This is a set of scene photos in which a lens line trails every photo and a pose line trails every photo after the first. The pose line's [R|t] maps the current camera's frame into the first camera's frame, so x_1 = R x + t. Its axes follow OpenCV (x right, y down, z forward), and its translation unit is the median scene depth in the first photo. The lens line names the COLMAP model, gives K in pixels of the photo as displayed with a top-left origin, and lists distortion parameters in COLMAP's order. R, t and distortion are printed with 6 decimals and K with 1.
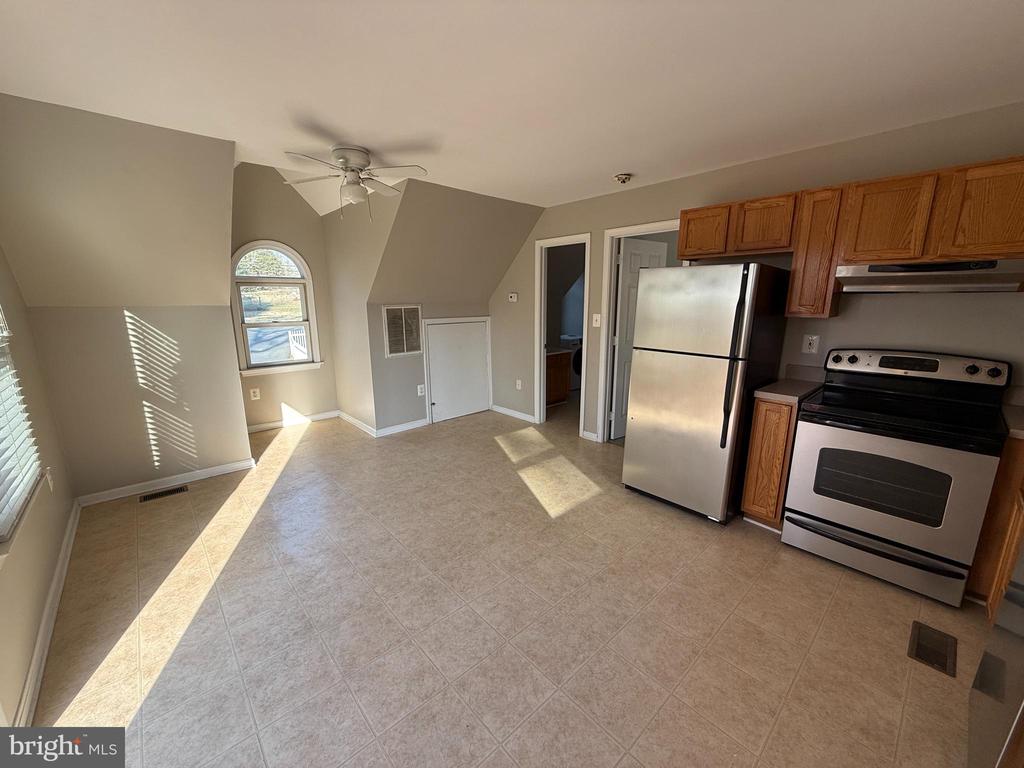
lens RADIAL K [[407.1, 0, 509.6], [0, 407.1, 383.2], [0, 0, 1]] dist [-0.001321, 0.000535]
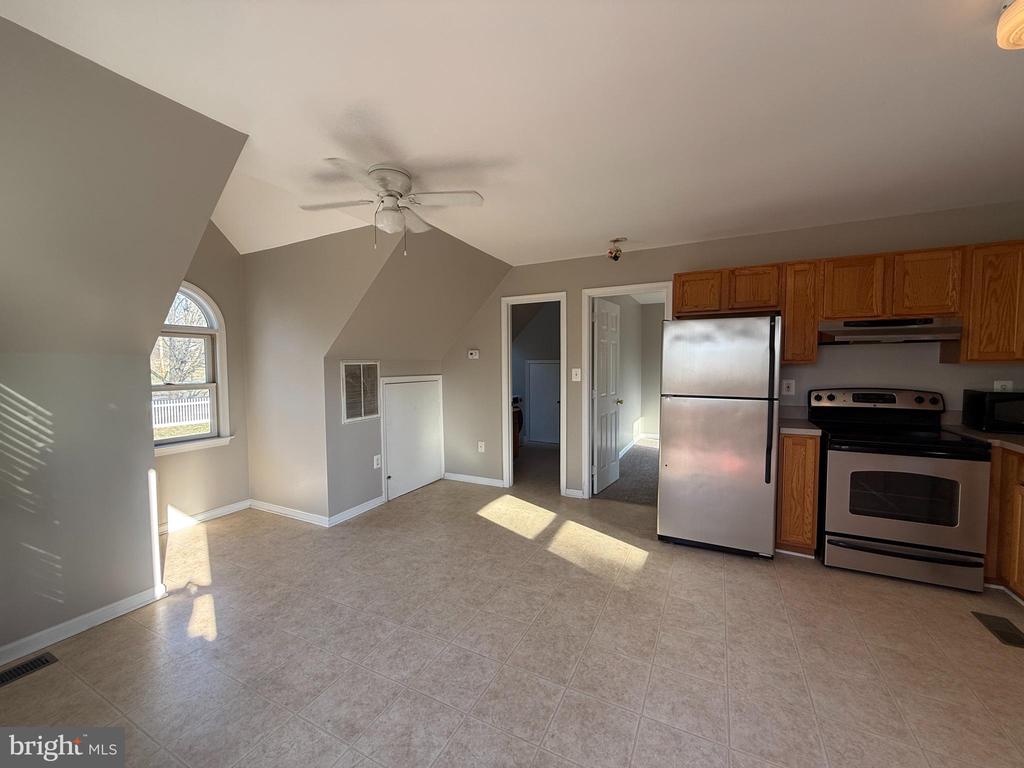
lens RADIAL K [[407.1, 0, 509.2], [0, 407.1, 383.5], [0, 0, 1]] dist [-0.001321, 0.000535]
pose [[0.934538, -0.018992, 0.355356, -0.375368], [0.076645, 0.985881, -0.148874, 0.005797], [-0.347512, 0.166365, 0.922799, 0.158951]]
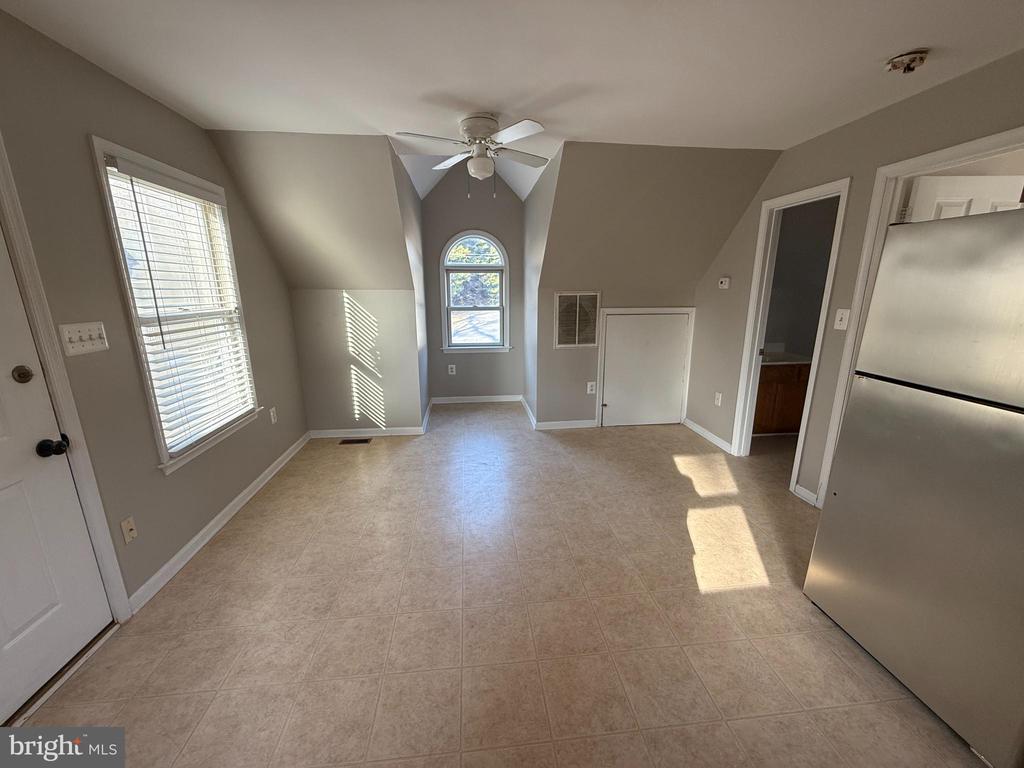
lens RADIAL K [[407.1, 0, 511.4], [0, 407.1, 384.9], [0, 0, 1]] dist [-0.001321, 0.000535]
pose [[0.808922, 0.142144, -0.570474, 0.215845], [-0.123104, 0.989774, 0.072061, -0.046472], [0.574884, 0.011936, 0.818148, 0.243903]]
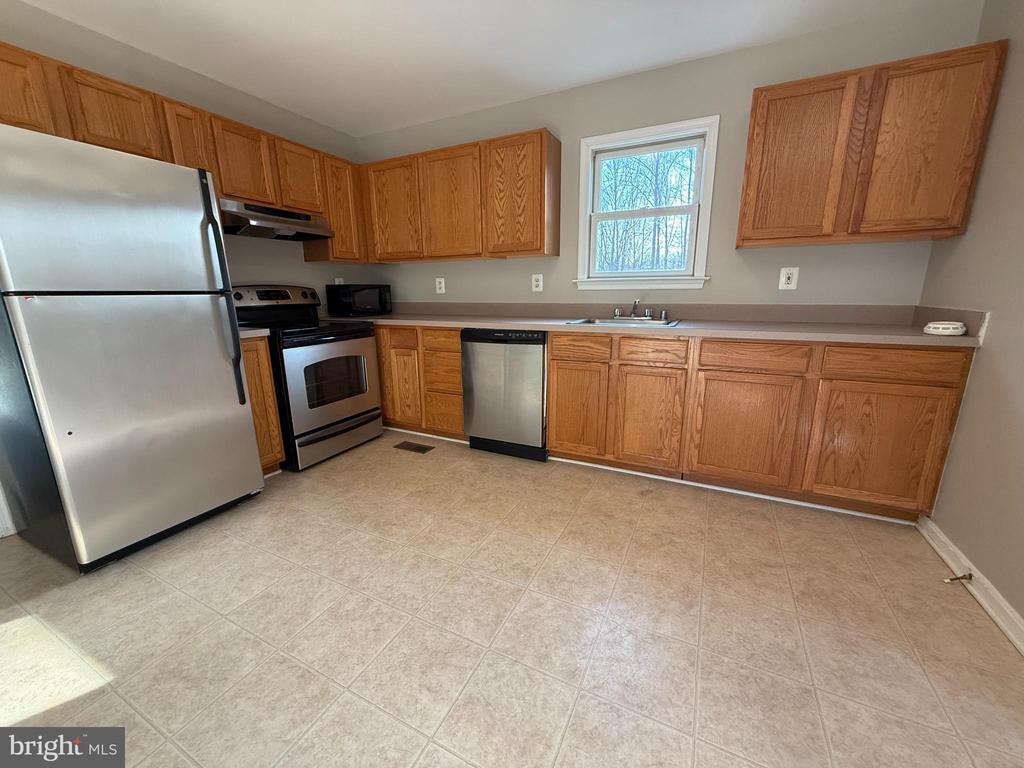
lens RADIAL K [[407.1, 0, 508.6], [0, 407.1, 384.6], [0, 0, 1]] dist [-0.001321, 0.000535]
pose [[-0.361317, -0.204334, 0.909779, -0.319708], [0.206869, 0.933813, 0.291889, -0.005711], [-0.909206, 0.293669, -0.295132, 0.572716]]
